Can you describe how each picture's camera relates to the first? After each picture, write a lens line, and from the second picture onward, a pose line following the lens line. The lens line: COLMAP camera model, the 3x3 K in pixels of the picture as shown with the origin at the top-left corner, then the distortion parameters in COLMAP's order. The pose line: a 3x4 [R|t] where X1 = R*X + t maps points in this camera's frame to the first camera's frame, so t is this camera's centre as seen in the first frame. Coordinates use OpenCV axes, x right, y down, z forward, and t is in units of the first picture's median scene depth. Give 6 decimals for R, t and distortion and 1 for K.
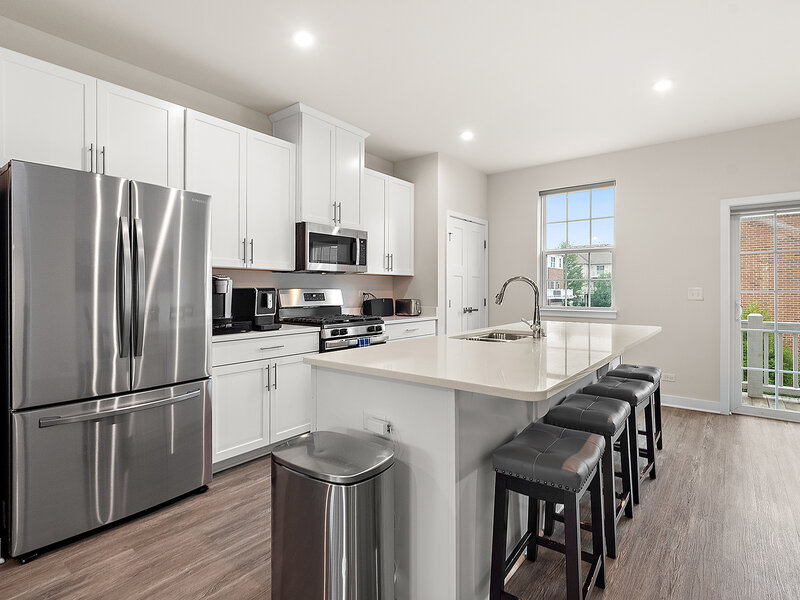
lens RADIAL K [[424.3, 0, 397.6], [0, 424.3, 290.2], [0, 0, 1]] dist [-0.000945, -0.000158]
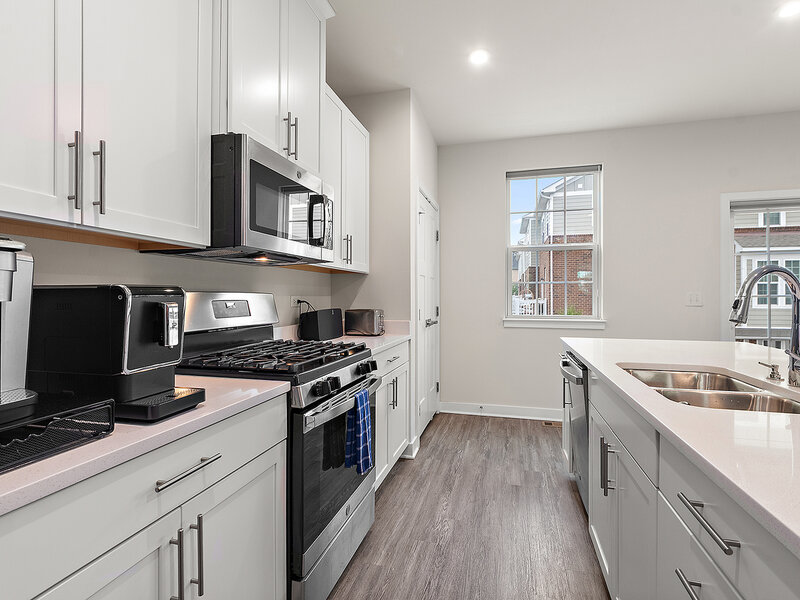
lens RADIAL K [[410.9, 0, 400.2], [0, 410.9, 295.9], [0, 0, 1]] dist [-0.000434, -0.000553]
pose [[0.920476, -0.000934, 0.390799, -0.227584], [0.001804, 0.999997, -0.001860, 0.002761], [-0.390796, 0.002417, 0.920474, 0.547912]]
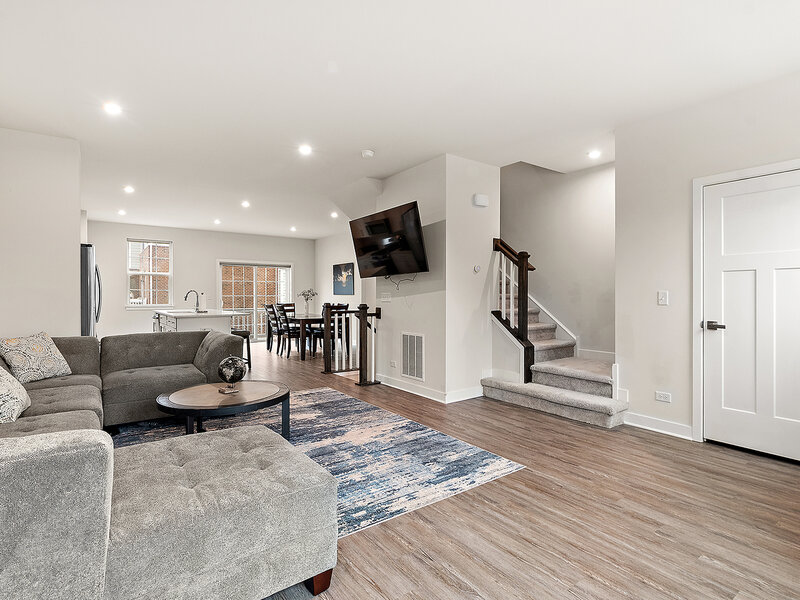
lens RADIAL K [[410.9, 0, 400.2], [0, 410.9, 295.9], [0, 0, 1]] dist [-0.000434, -0.000553]
pose [[0.265170, -0.001254, 0.964201, -1.476047], [0.001399, 0.999999, 0.000915, 0.005188], [-0.964201, 0.001107, 0.265172, -0.778636]]
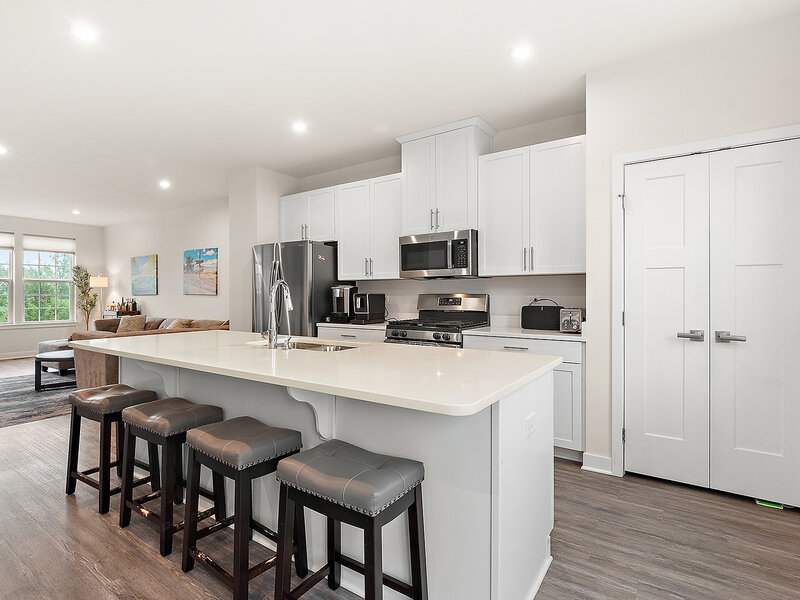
lens RADIAL K [[410.9, 0, 400.2], [0, 410.9, 295.9], [0, 0, 1]] dist [-0.000434, -0.000553]
pose [[0.067006, -0.002042, -0.997750, 0.894729], [-0.003404, 0.999992, -0.002276, 0.005115], [0.997747, 0.003549, 0.066999, 0.909441]]
